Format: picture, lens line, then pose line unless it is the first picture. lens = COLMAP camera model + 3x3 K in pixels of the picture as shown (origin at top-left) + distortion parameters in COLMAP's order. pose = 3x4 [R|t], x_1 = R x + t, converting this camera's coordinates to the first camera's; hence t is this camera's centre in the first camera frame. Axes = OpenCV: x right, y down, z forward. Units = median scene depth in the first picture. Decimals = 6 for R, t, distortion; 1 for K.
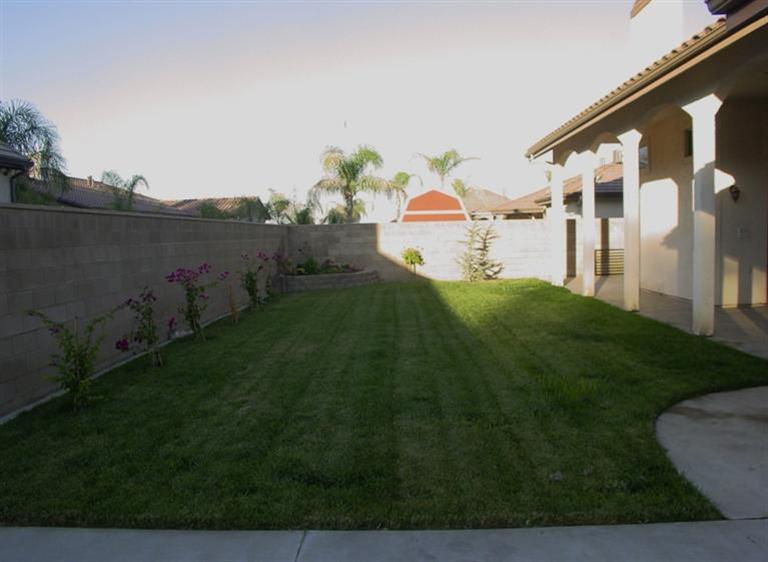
lens RADIAL K [[590.9, 0, 387.0], [0, 590.9, 298.0], [0, 0, 1]] dist [-0.092157, 0.001365]
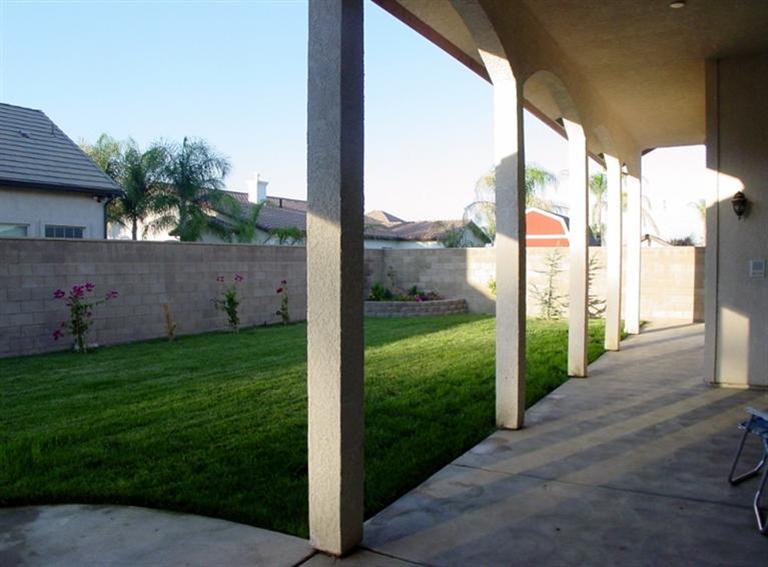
lens RADIAL K [[590.9, 0, 387.0], [0, 590.9, 300.5], [0, 0, 1]] dist [-0.092157, 0.001365]
pose [[0.880276, 0.055567, -0.471197, 0.306248], [-0.072376, 0.997222, -0.017610, -0.021866], [0.468910, 0.049605, 0.881852, 0.147654]]
